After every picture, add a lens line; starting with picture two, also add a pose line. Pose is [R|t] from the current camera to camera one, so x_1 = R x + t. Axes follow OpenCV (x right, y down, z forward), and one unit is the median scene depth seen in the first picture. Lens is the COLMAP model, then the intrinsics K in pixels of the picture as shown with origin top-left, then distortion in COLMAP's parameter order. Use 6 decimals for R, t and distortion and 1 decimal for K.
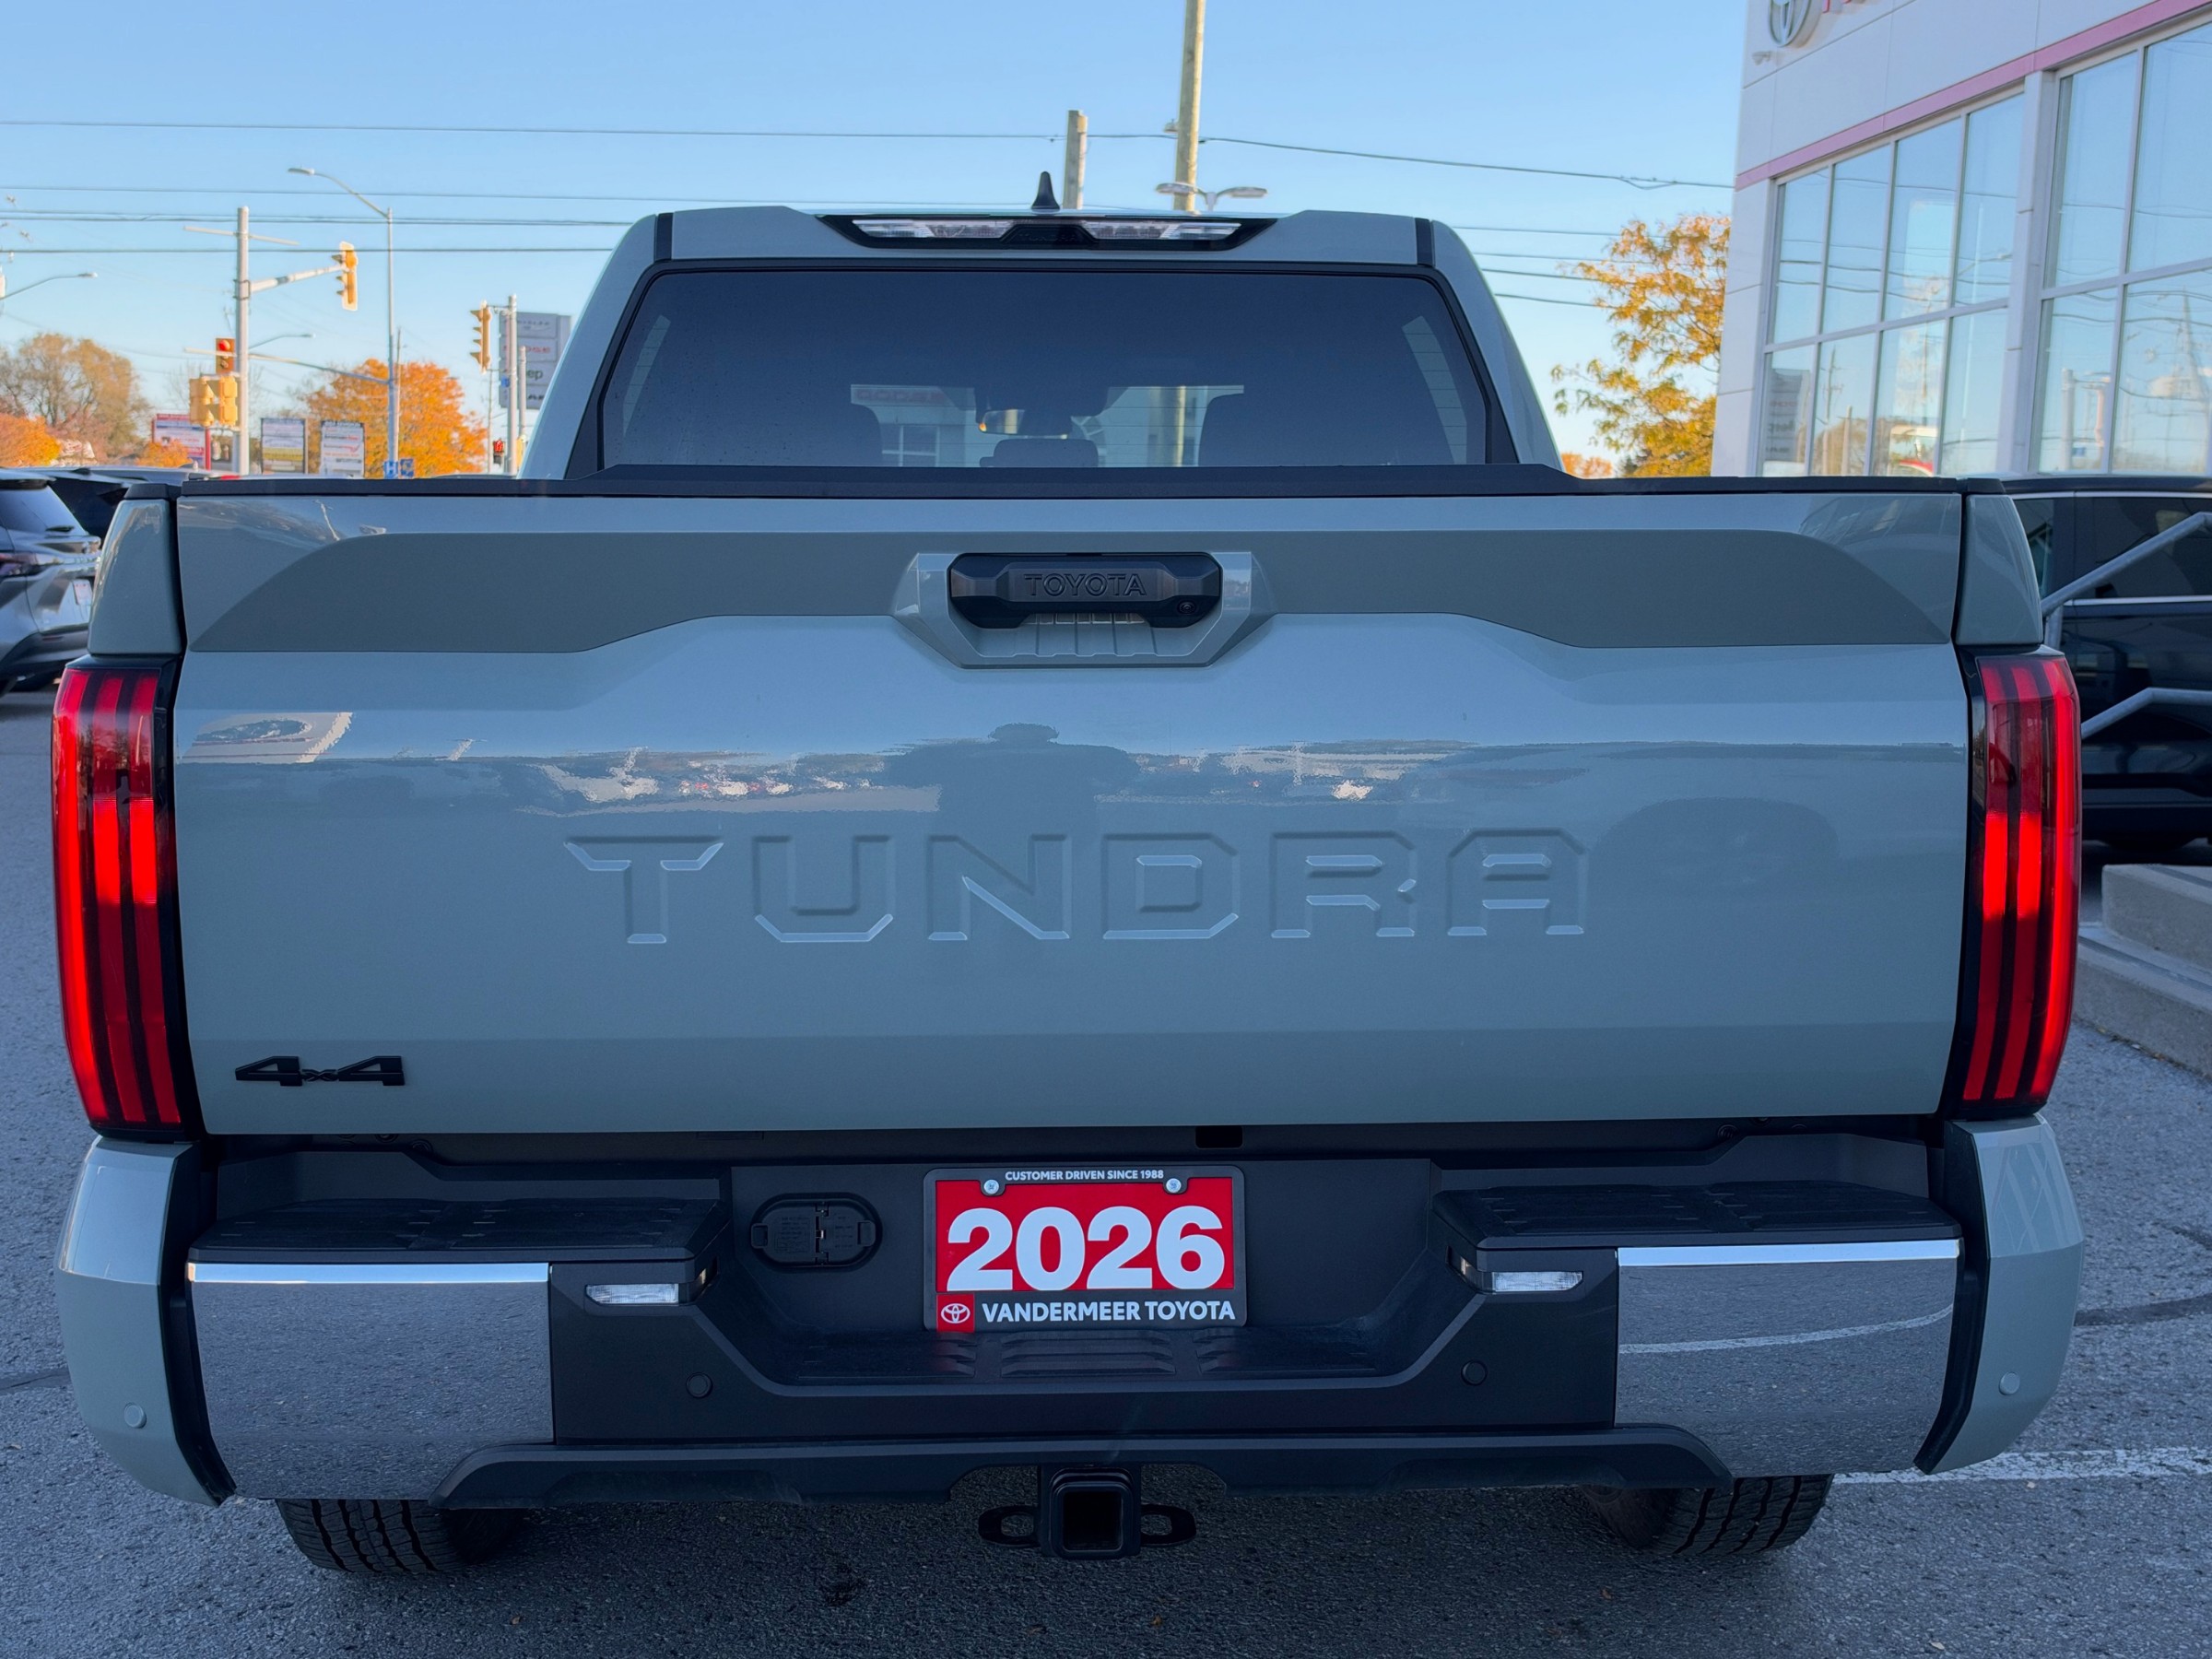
lens RADIAL K [[2515.2, 0, 1116.2], [0, 2515.2, 856.7], [0, 0, 1]] dist [0.255867, -0.685293]
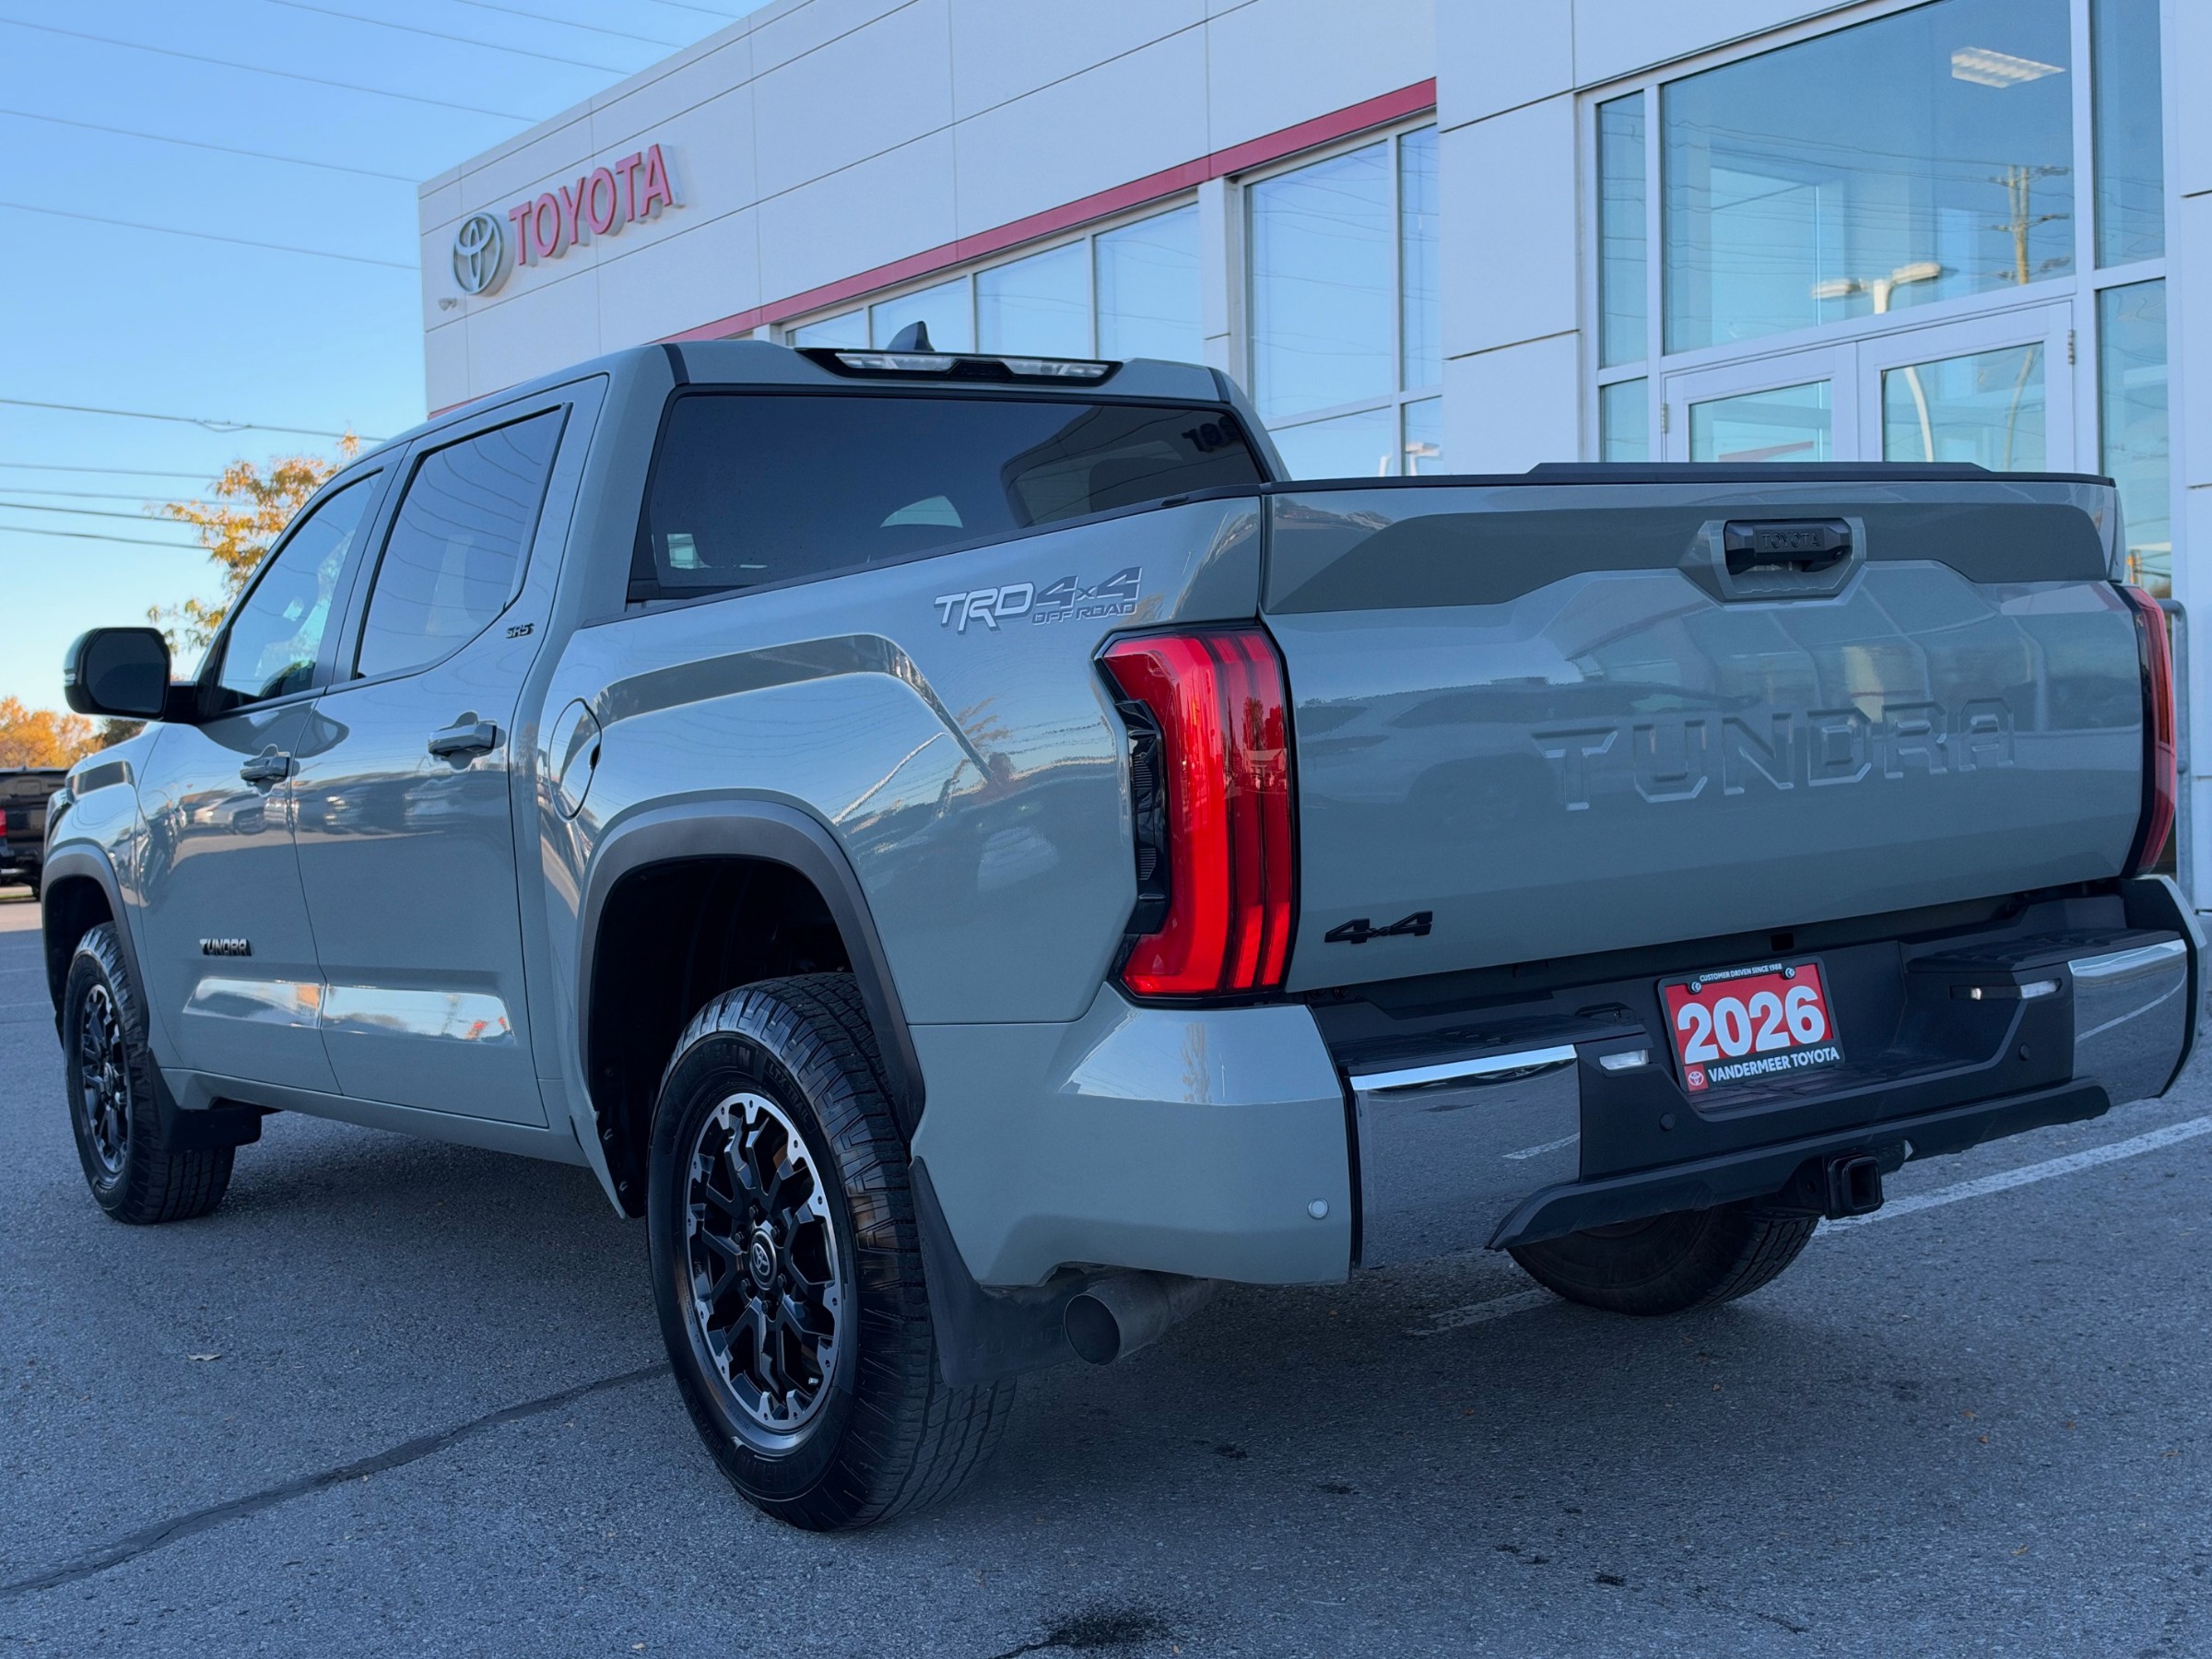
lens RADIAL K [[2515.2, 0, 1116.2], [0, 2515.2, 856.7], [0, 0, 1]] dist [0.255867, -0.685293]
pose [[0.840539, -0.079113, 0.535944, -1.058396], [0.129926, 0.989846, -0.057653, 0.099227], [-0.525941, 0.118093, 0.842283, -0.016210]]
